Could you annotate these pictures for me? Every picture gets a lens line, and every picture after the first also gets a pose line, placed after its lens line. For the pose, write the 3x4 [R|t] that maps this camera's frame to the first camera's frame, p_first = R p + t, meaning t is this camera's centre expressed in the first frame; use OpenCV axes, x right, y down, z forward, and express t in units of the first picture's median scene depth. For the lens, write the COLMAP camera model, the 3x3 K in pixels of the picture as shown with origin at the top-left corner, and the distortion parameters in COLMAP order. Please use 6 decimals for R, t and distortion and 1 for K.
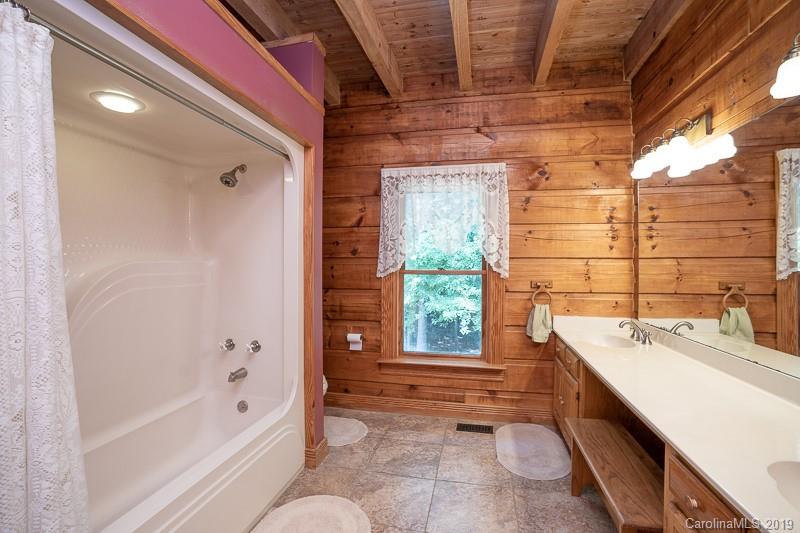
lens RADIAL K [[373.6, 0, 400.0], [0, 373.6, 266.5], [0, 0, 1]] dist [-0.065029, 0.029780]
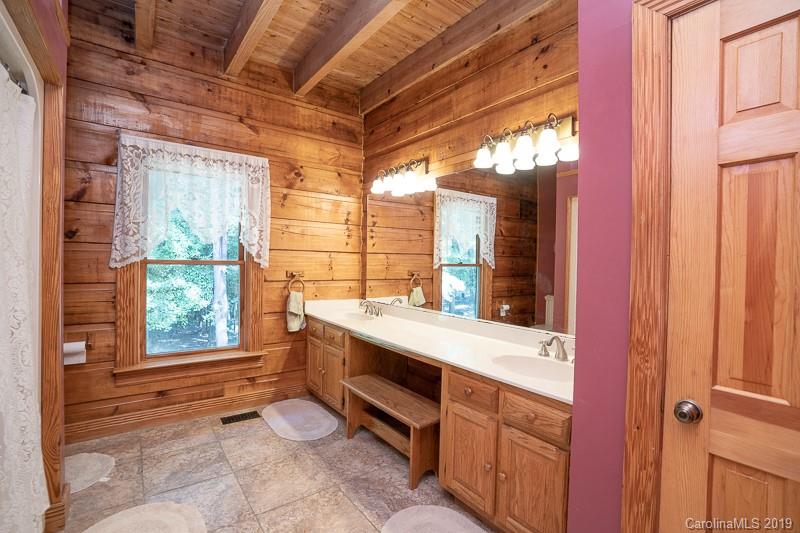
lens RADIAL K [[373.6, 0, 400.0], [0, 373.6, 266.5], [0, 0, 1]] dist [-0.065029, 0.029780]
pose [[0.655087, 0.000867, 0.755553, -0.261509], [-0.016559, 0.999776, 0.013211, 0.006041], [-0.755372, -0.021166, 0.654954, 0.023691]]
